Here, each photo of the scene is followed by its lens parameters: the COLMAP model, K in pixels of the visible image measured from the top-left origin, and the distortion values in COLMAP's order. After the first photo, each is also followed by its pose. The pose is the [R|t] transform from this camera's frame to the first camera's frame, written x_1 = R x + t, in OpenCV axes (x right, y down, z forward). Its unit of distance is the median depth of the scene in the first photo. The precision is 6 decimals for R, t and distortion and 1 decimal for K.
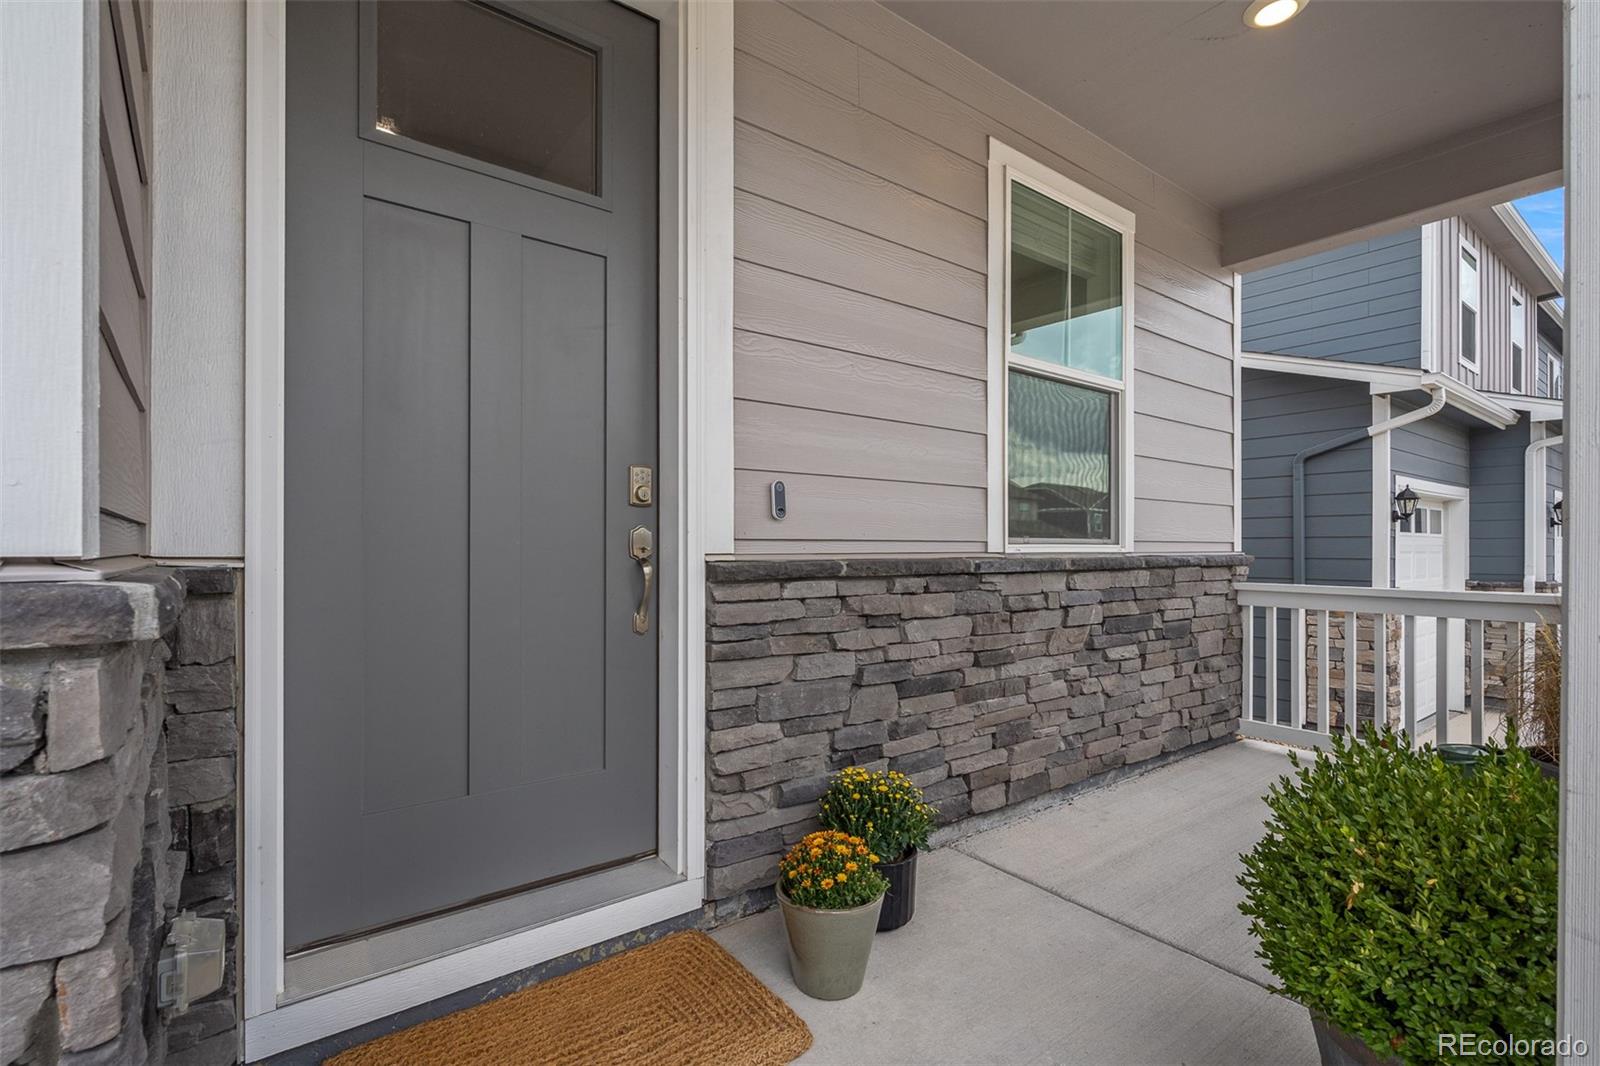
lens RADIAL K [[741.9, 0, 802.0], [0, 741.9, 545.5], [0, 0, 1]] dist [0.000650, -0.000202]
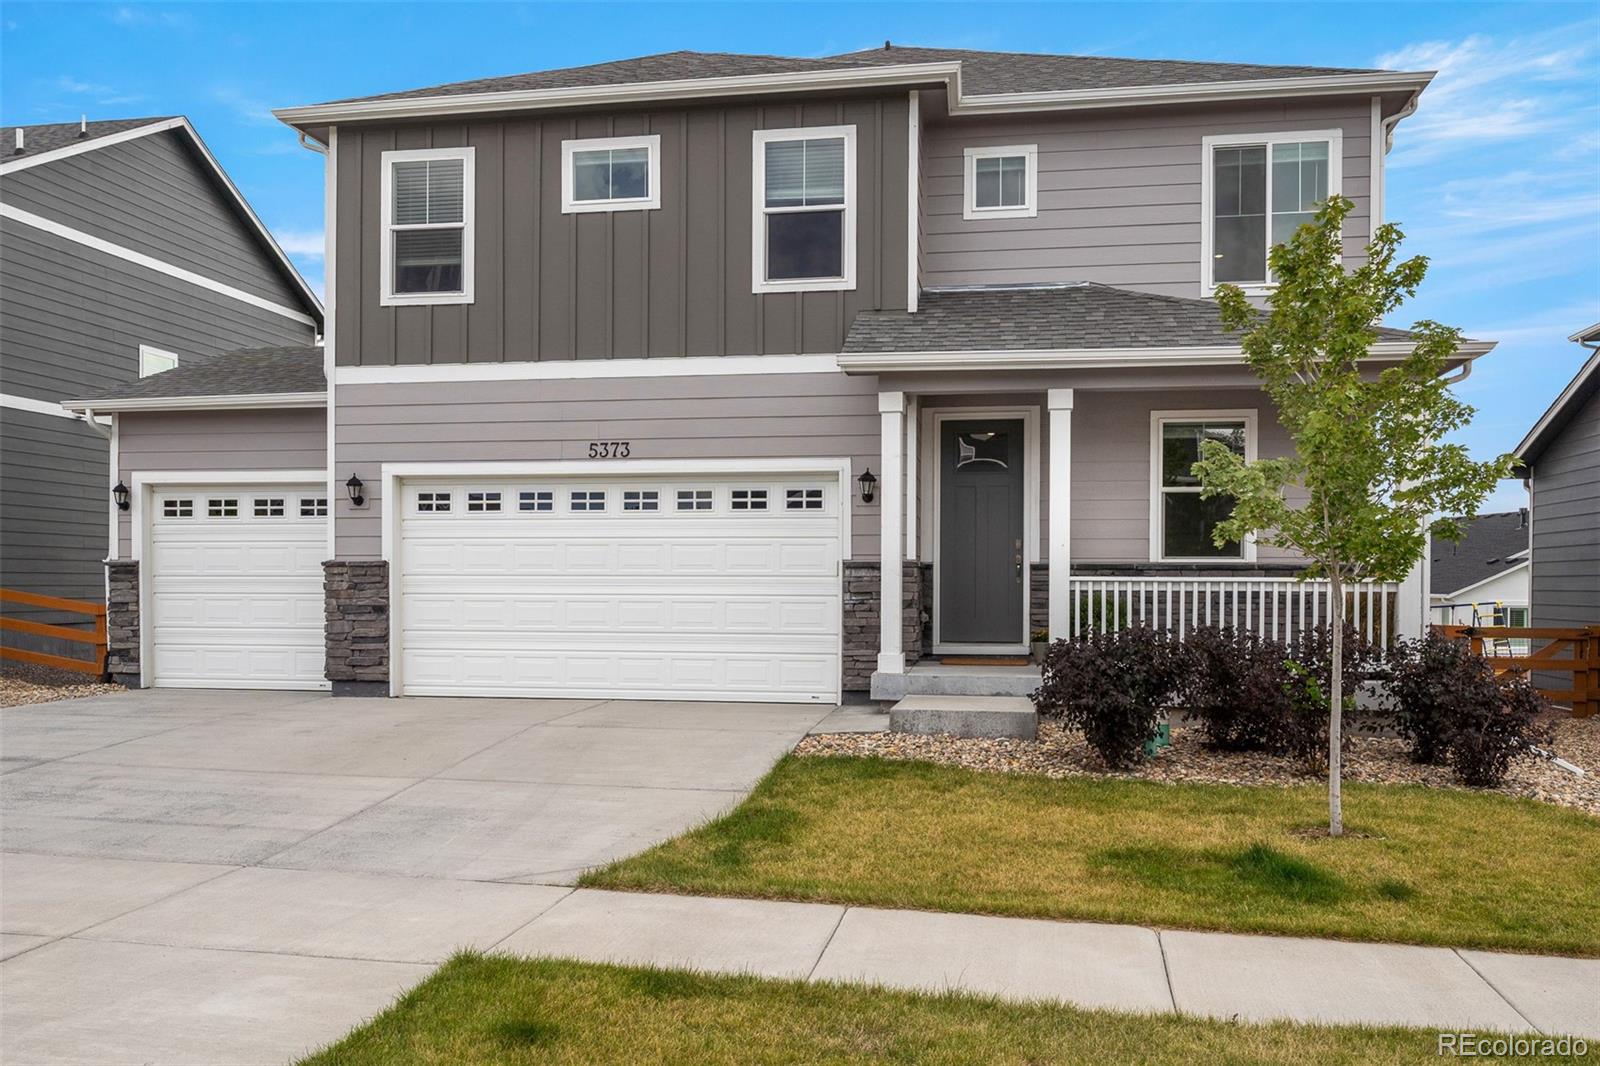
lens RADIAL K [[1377.8, 0, 798.3], [0, 1377.8, 632.8], [0, 0, 1]] dist [0.001833, 0.005315]
pose [[0.685365, 0.029693, -0.727594, 4.156288], [0.002668, 0.999059, 0.043285, 0.063672], [0.728194, -0.031607, 0.684641, -4.664877]]
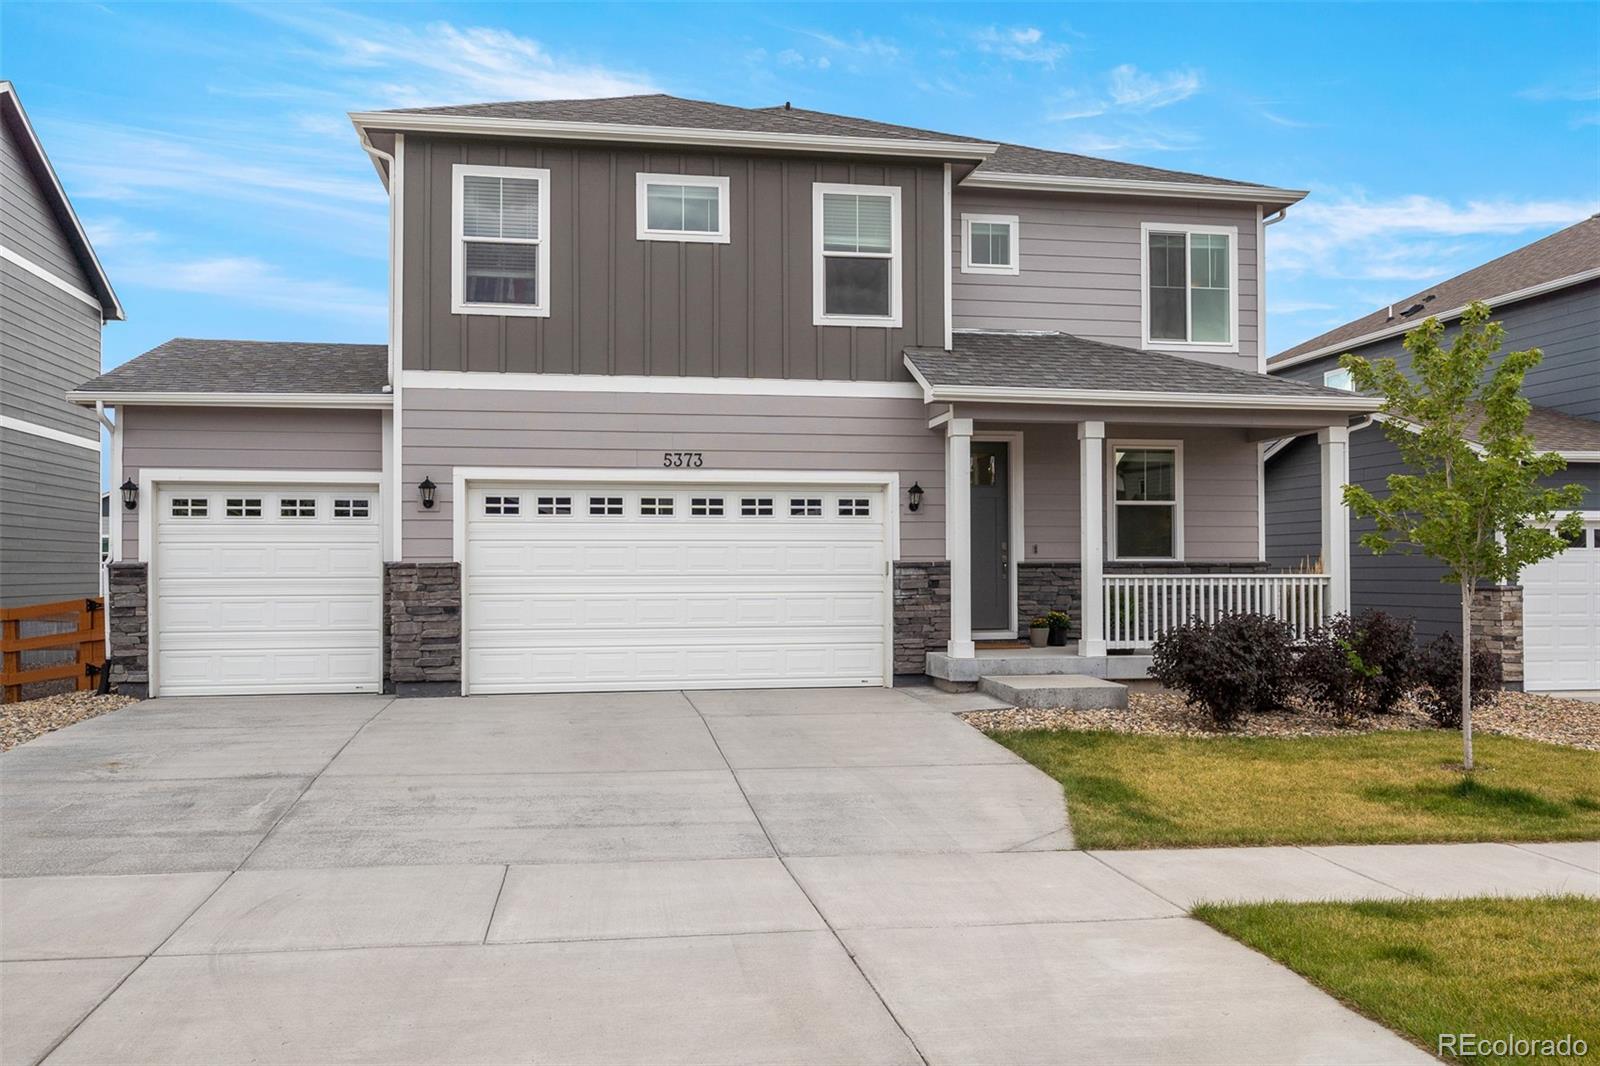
lens RADIAL K [[1258.8, 0, 824.0], [0, 1258.8, 581.7], [0, 0, 1]] dist [0.002267, 0.001907]
pose [[0.895571, 0.002401, -0.444911, 2.214828], [0.005880, 0.999834, 0.017232, -0.005561], [0.444879, -0.018049, 0.895409, -6.371378]]
